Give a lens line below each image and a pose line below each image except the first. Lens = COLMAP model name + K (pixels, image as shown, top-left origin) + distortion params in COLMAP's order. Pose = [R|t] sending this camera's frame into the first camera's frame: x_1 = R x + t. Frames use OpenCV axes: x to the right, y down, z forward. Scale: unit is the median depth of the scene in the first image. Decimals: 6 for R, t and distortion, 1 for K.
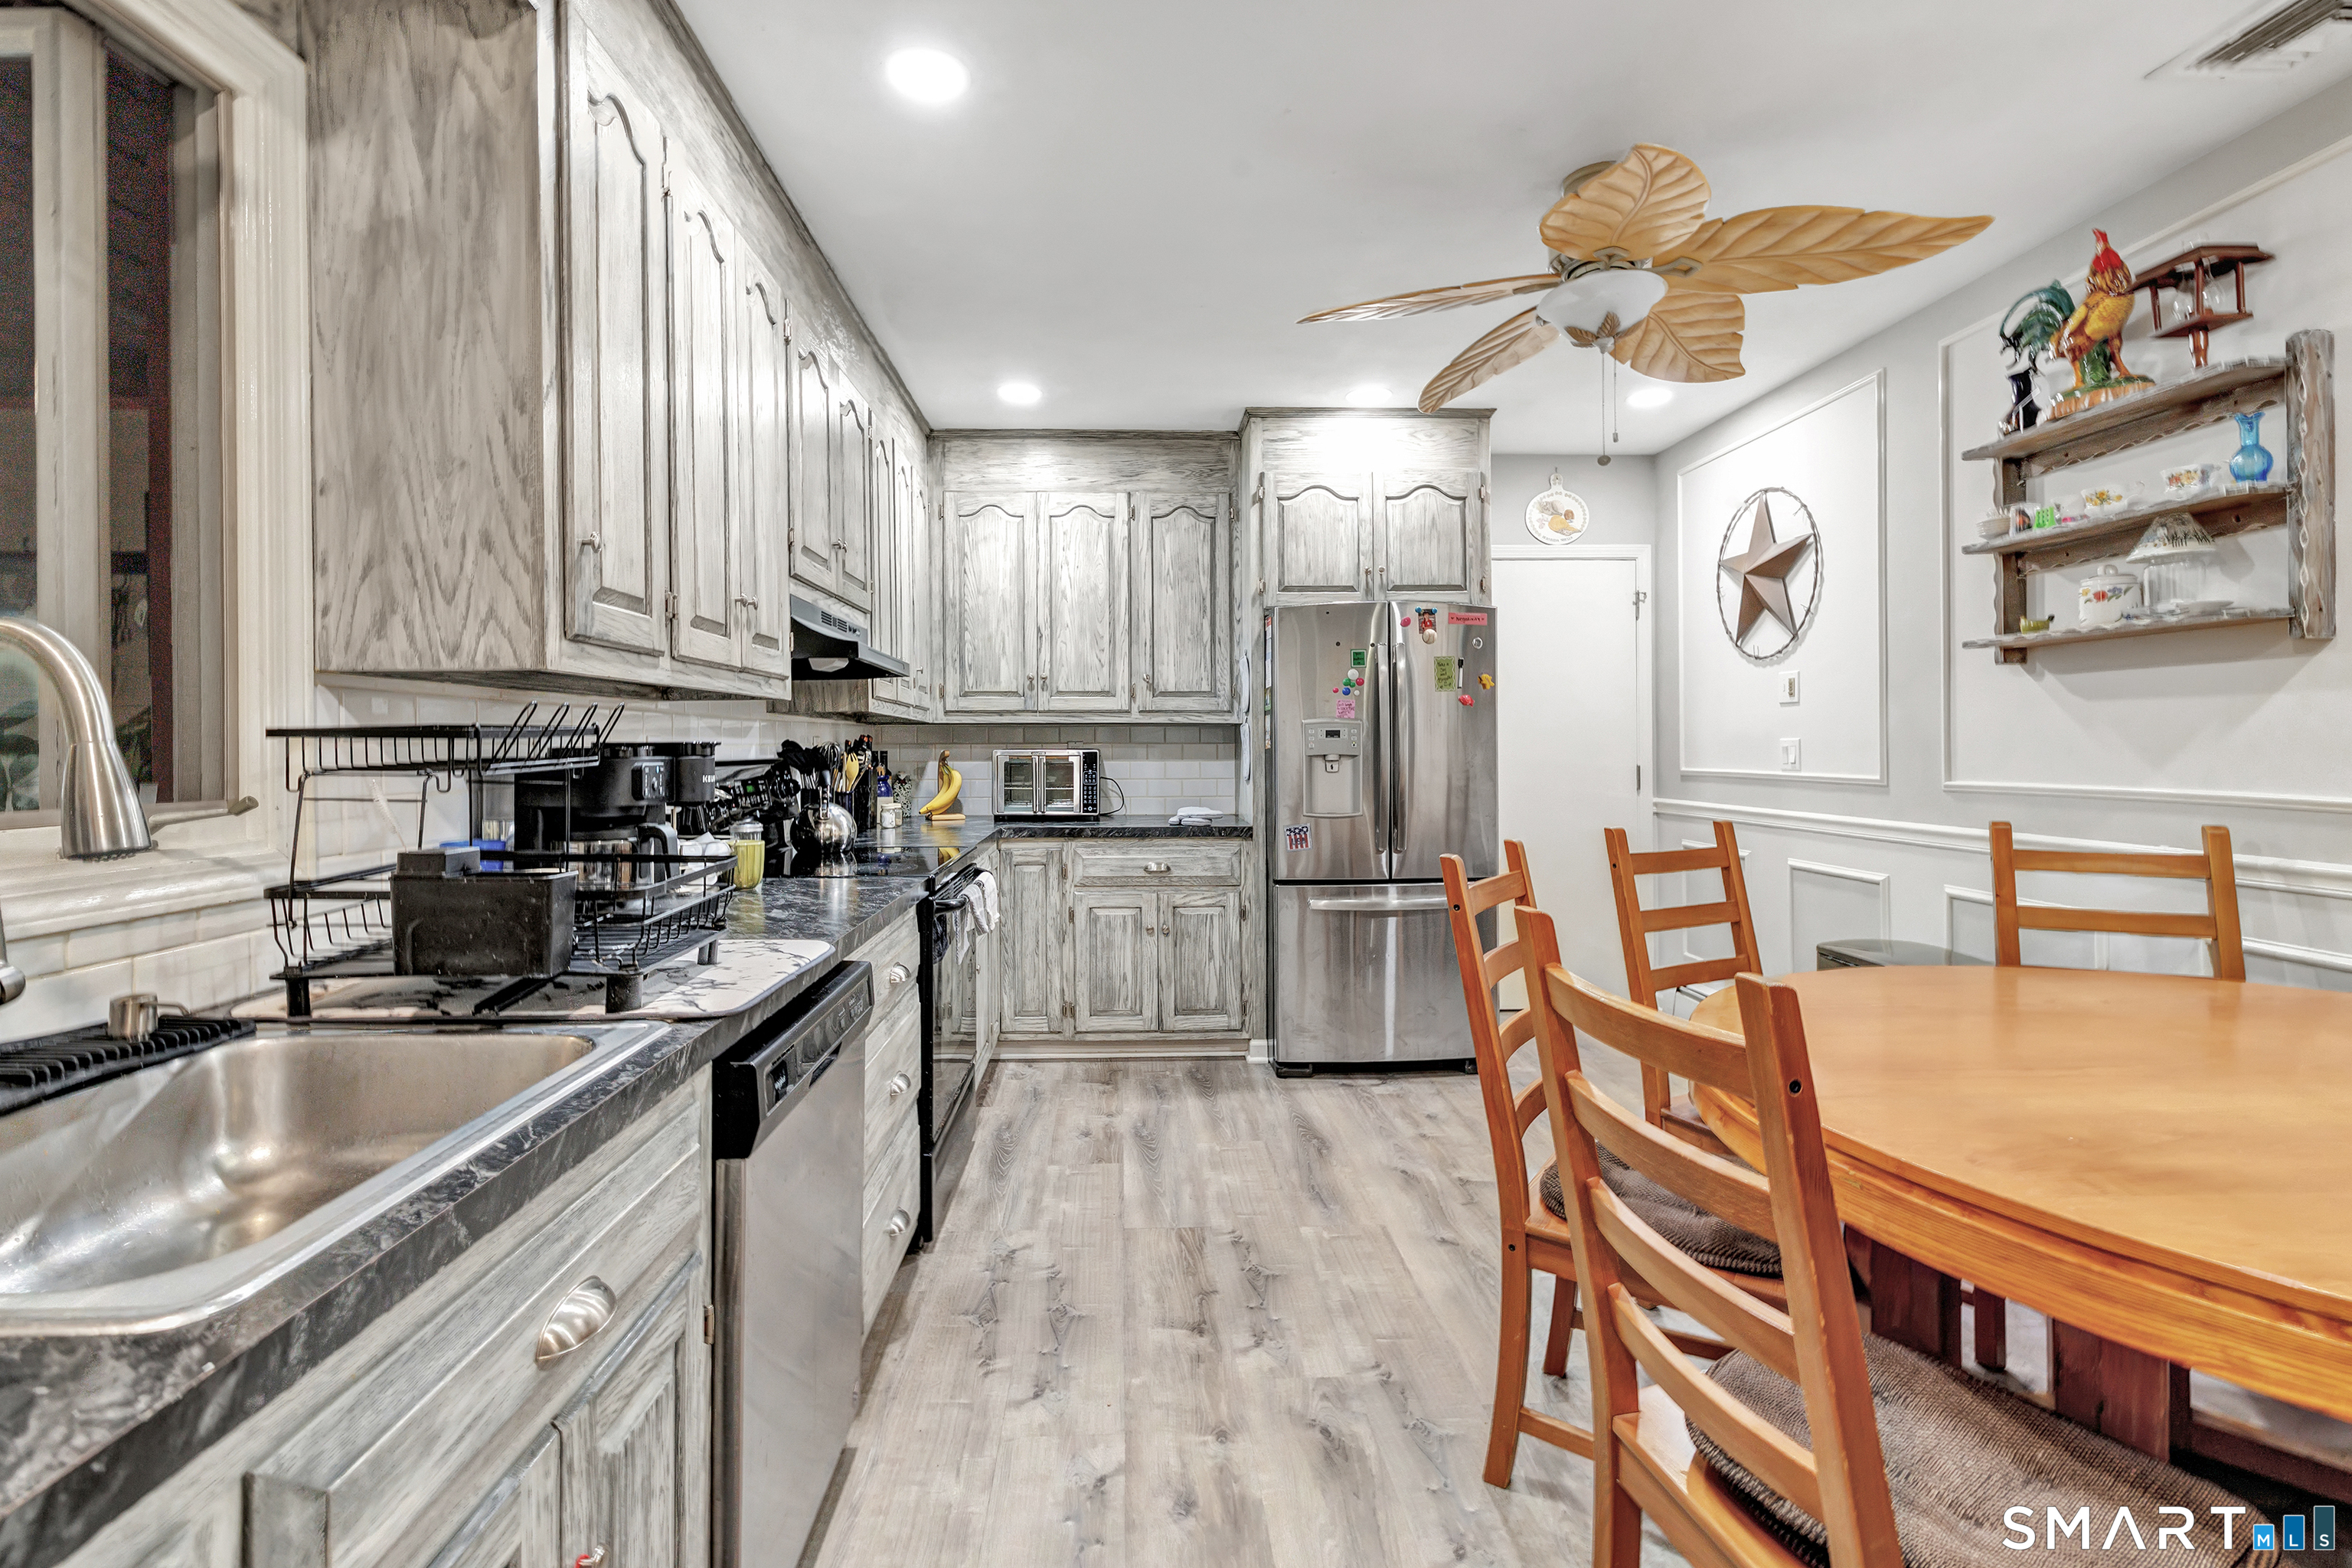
lens RADIAL K [[1055.4, 0, 1153.5], [0, 1055.4, 743.1], [0, 0, 1]] dist [0.000673, -0.000769]
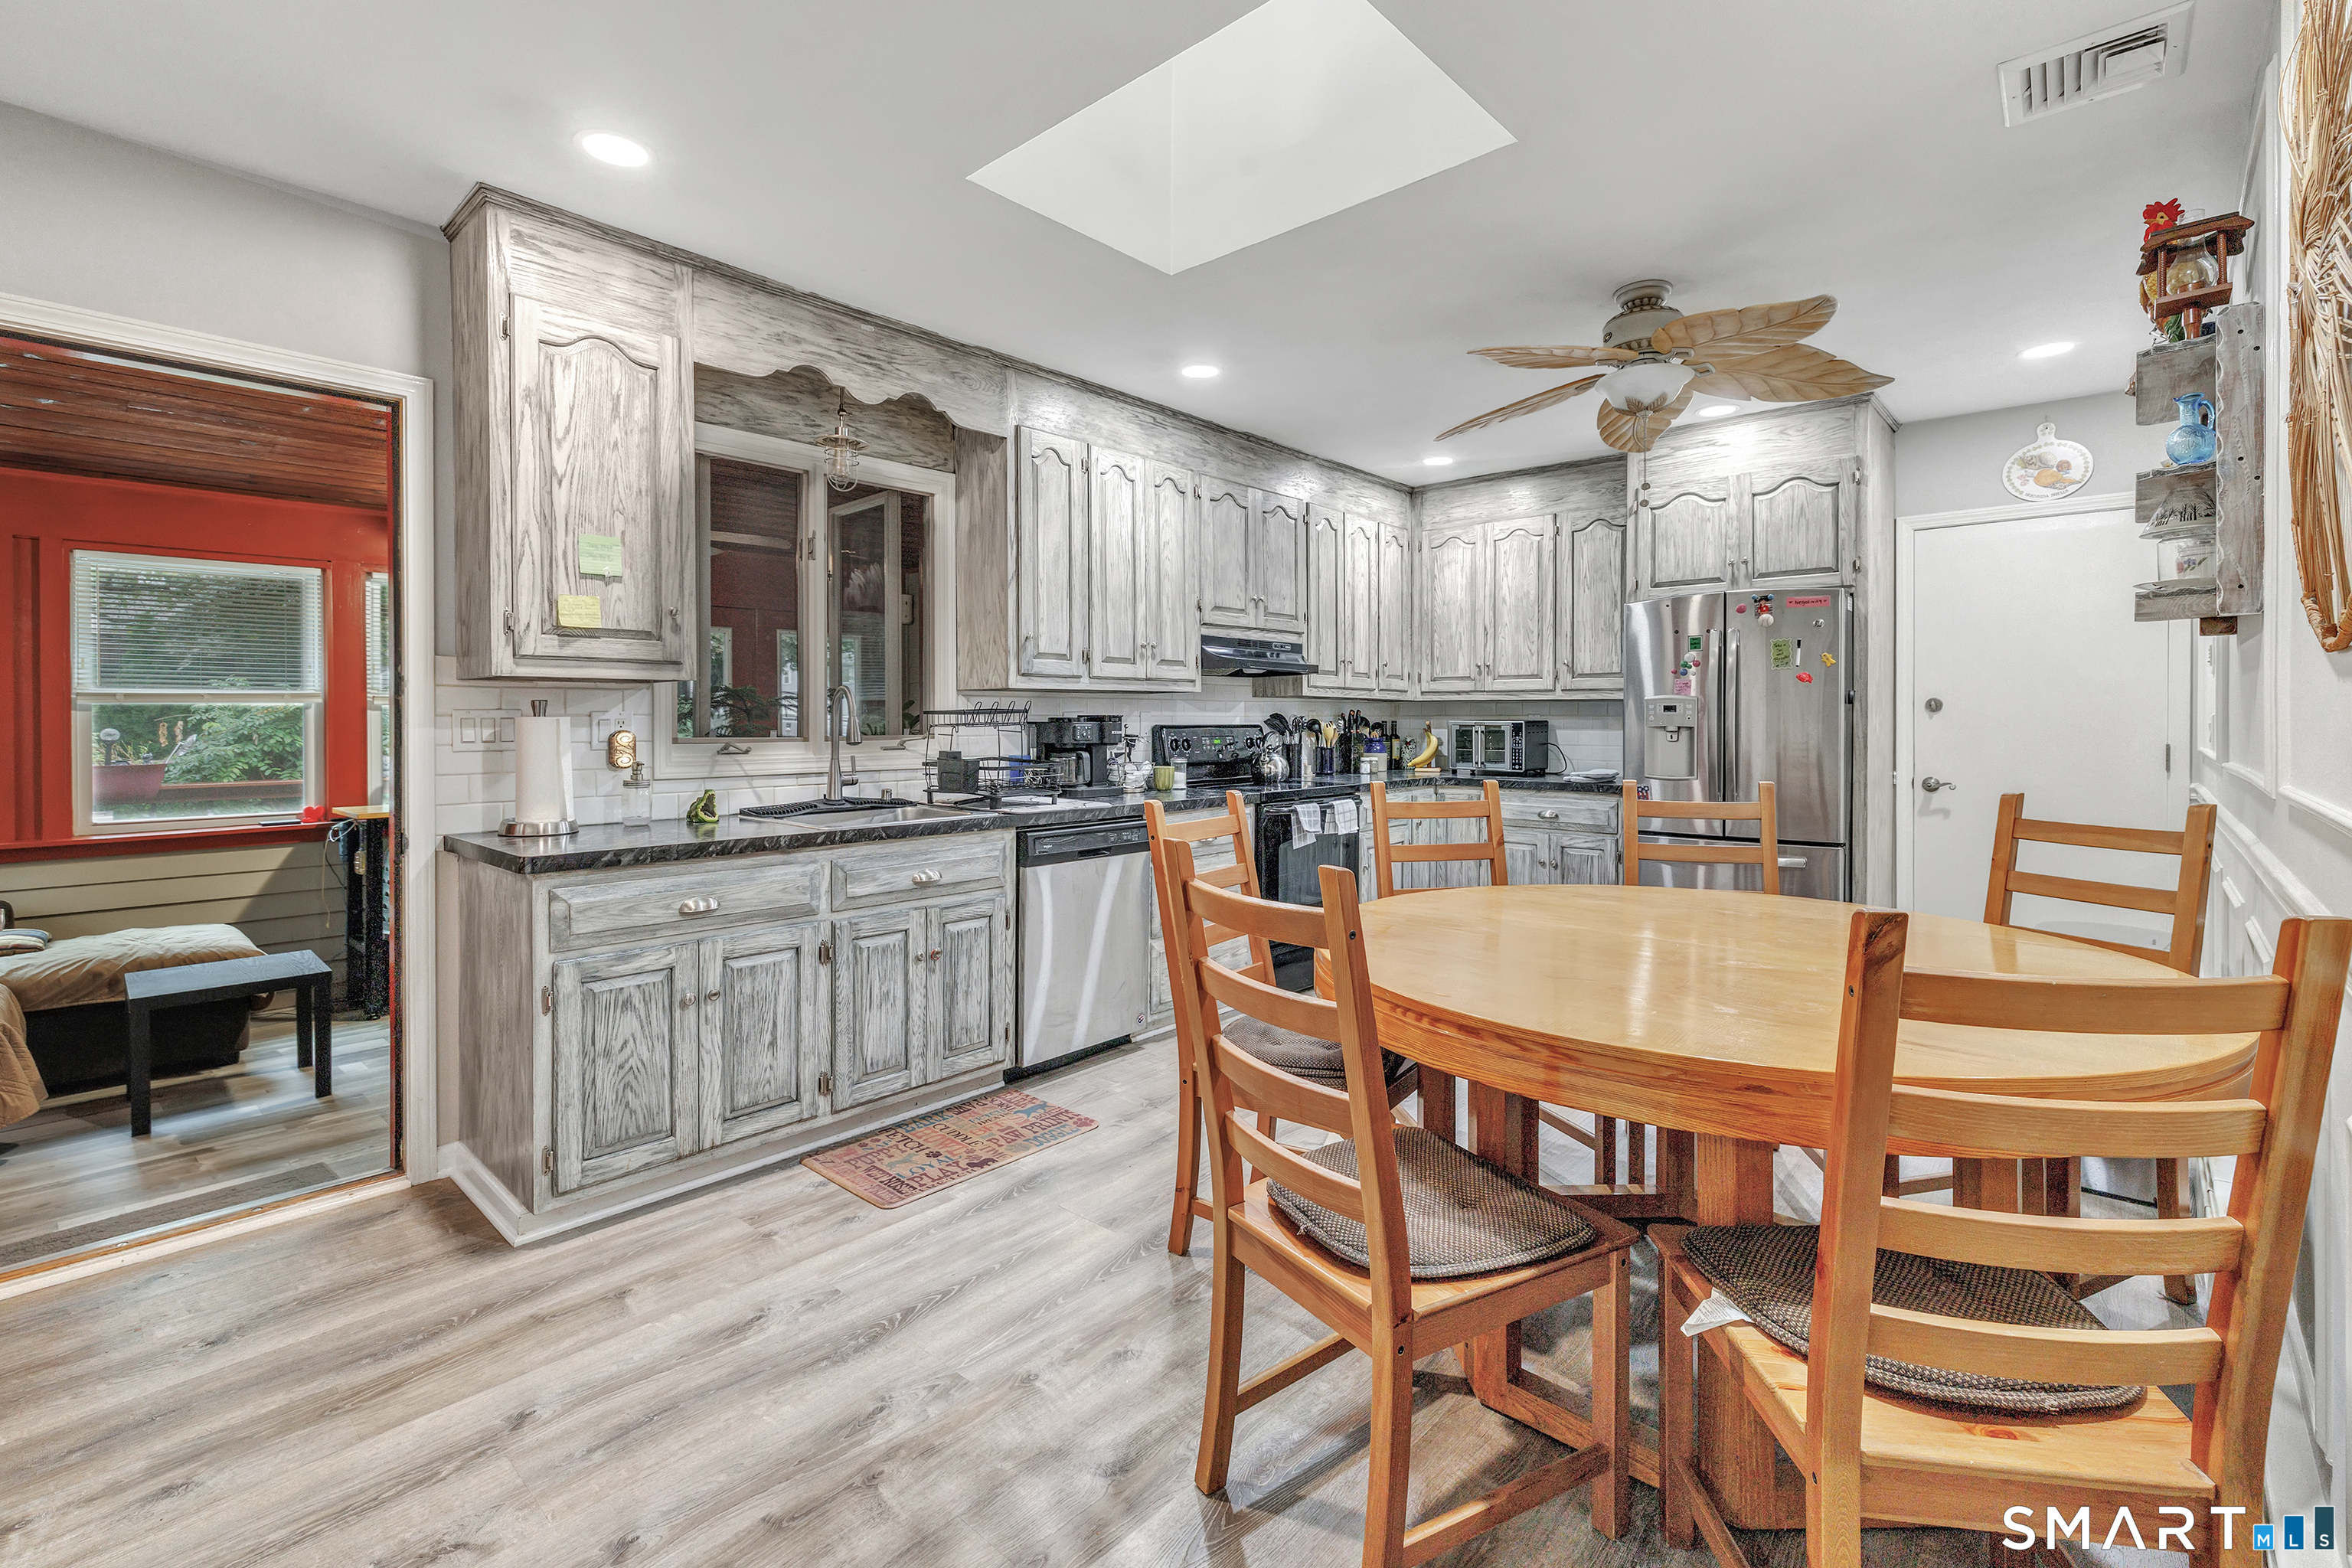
lens RADIAL K [[1055.4, 0, 1178.5], [0, 1055.4, 727.4], [0, 0, 1]] dist [0.000673, -0.000769]
pose [[0.715743, 0.011775, -0.698264, 0.564172], [-0.002280, 0.999892, 0.014524, -0.003444], [0.698360, -0.008804, 0.715693, -0.212997]]
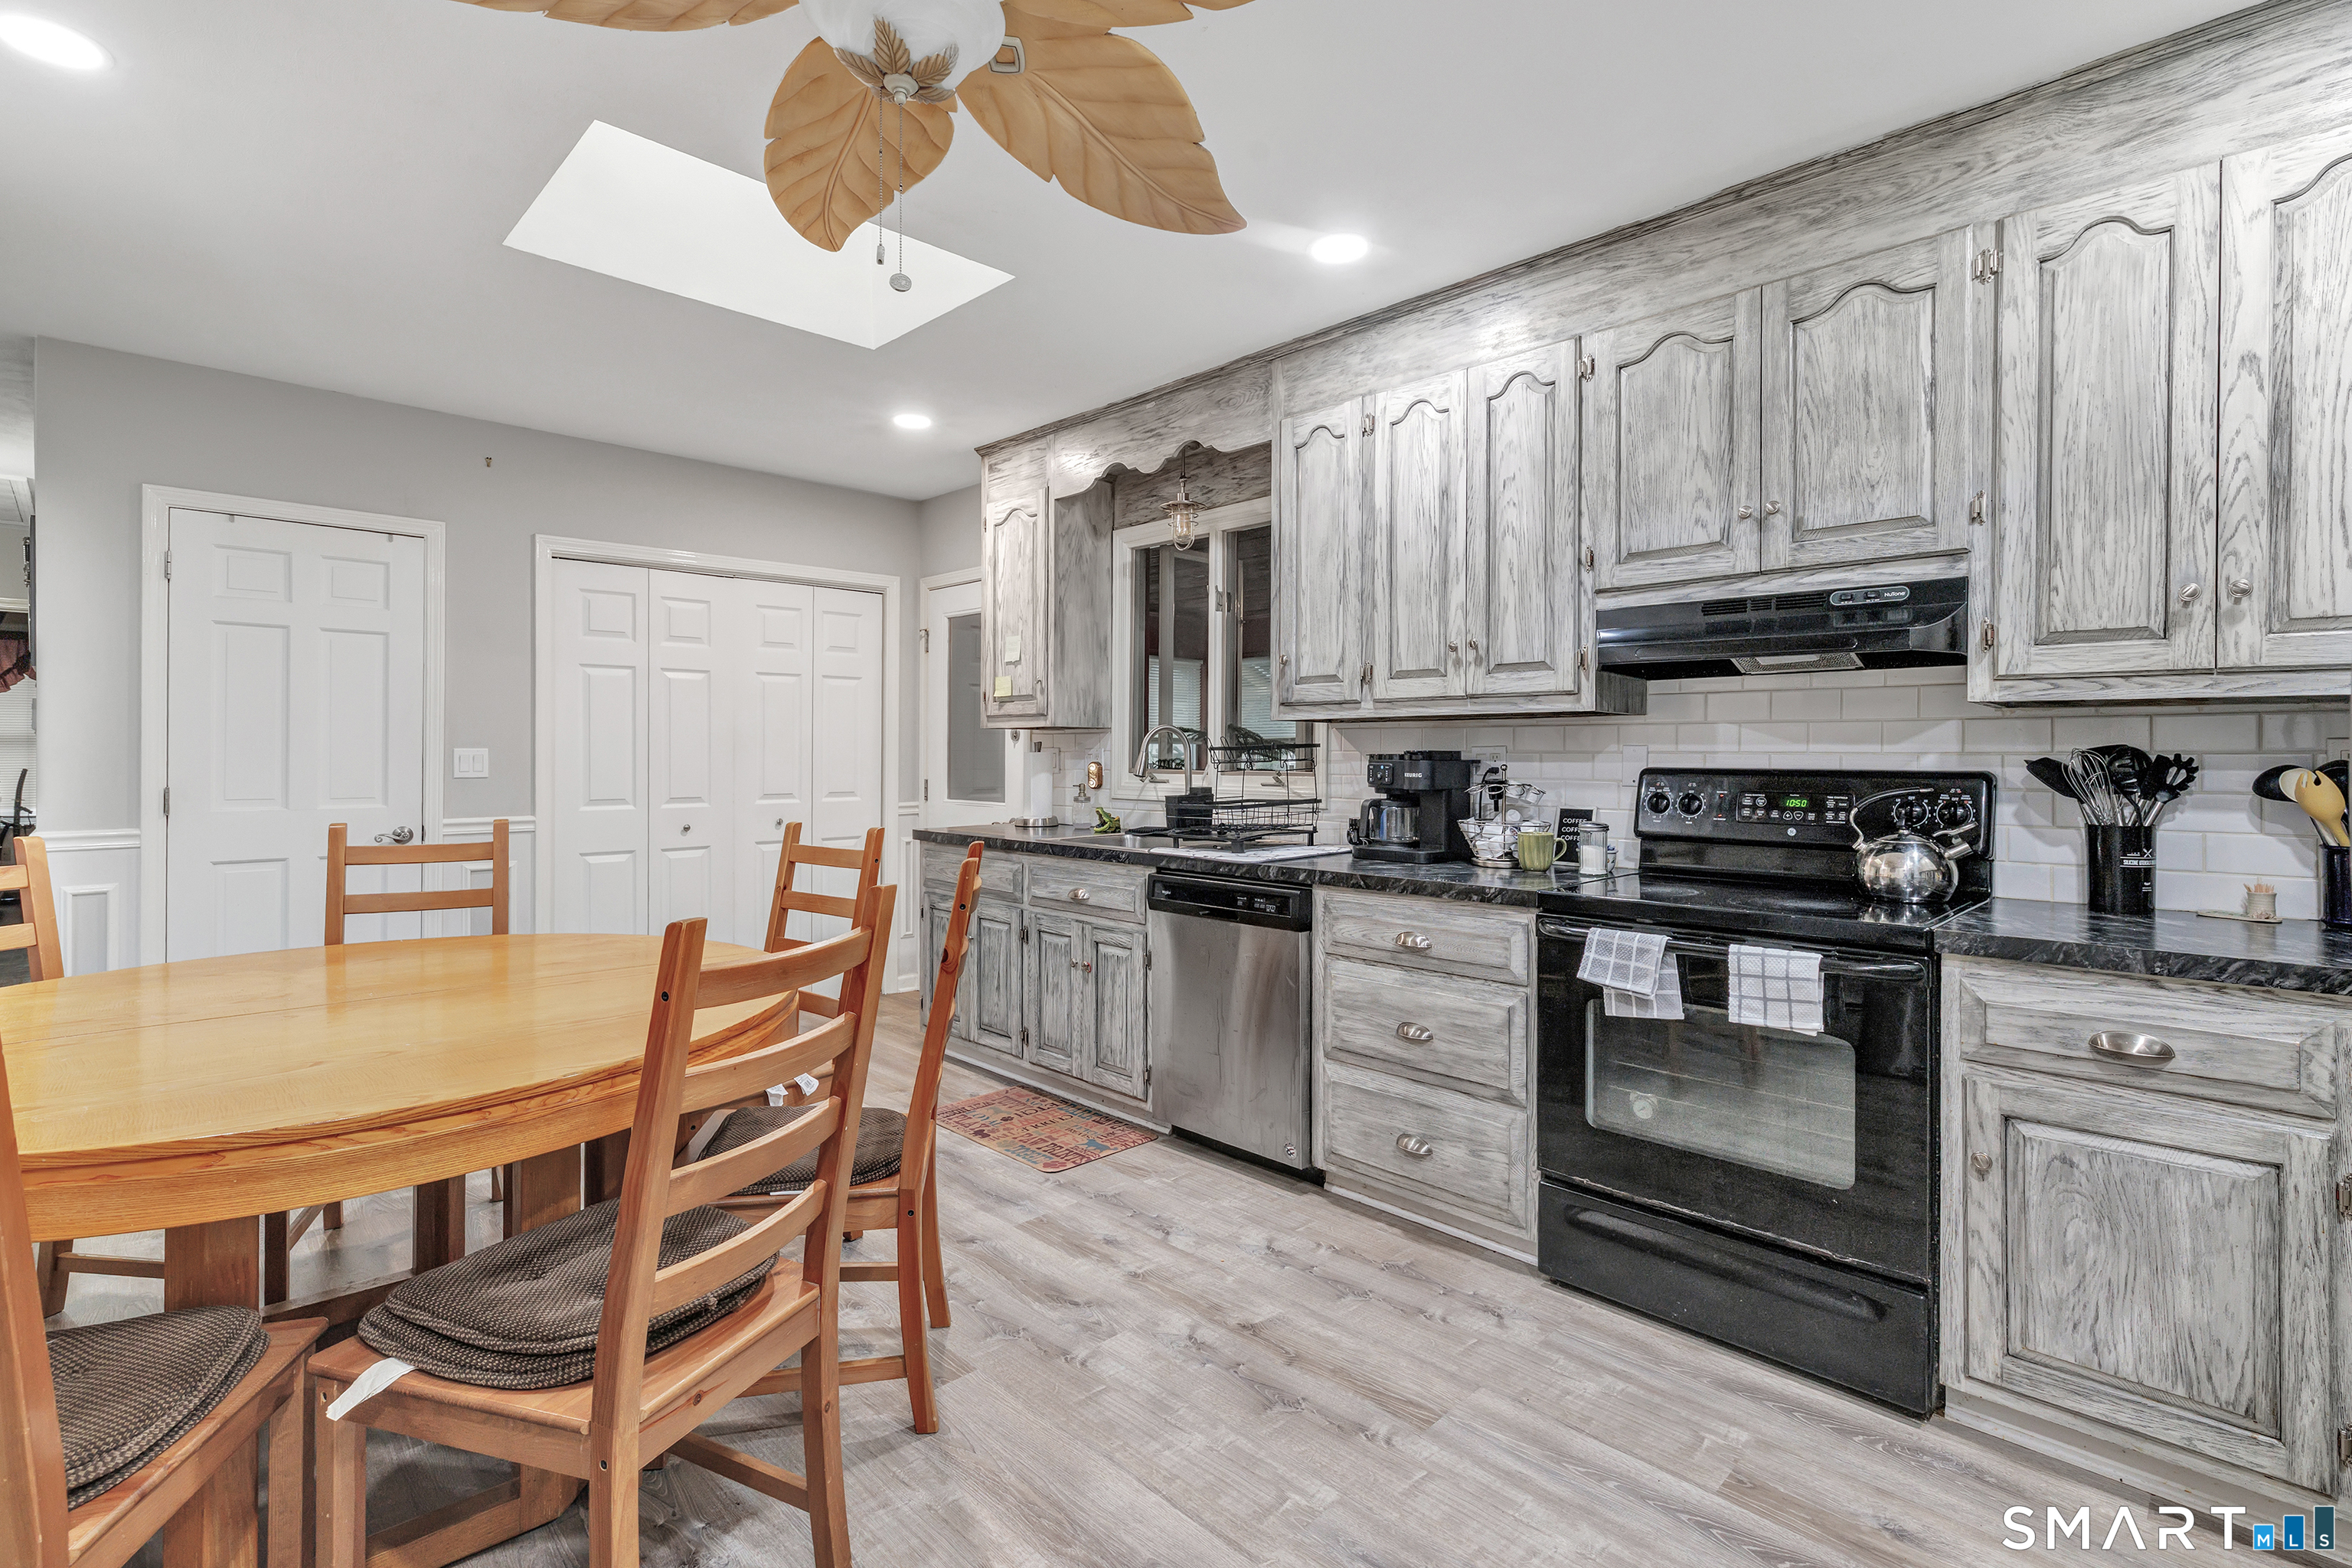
lens RADIAL K [[1055.4, 0, 1150.7], [0, 1055.4, 770.4], [0, 0, 1]] dist [0.000673, -0.000769]
pose [[-0.740247, 0.007039, -0.672298, 0.431185], [-0.002674, 0.999906, 0.013414, 0.003738], [0.672330, 0.011727, -0.740159, 0.917177]]
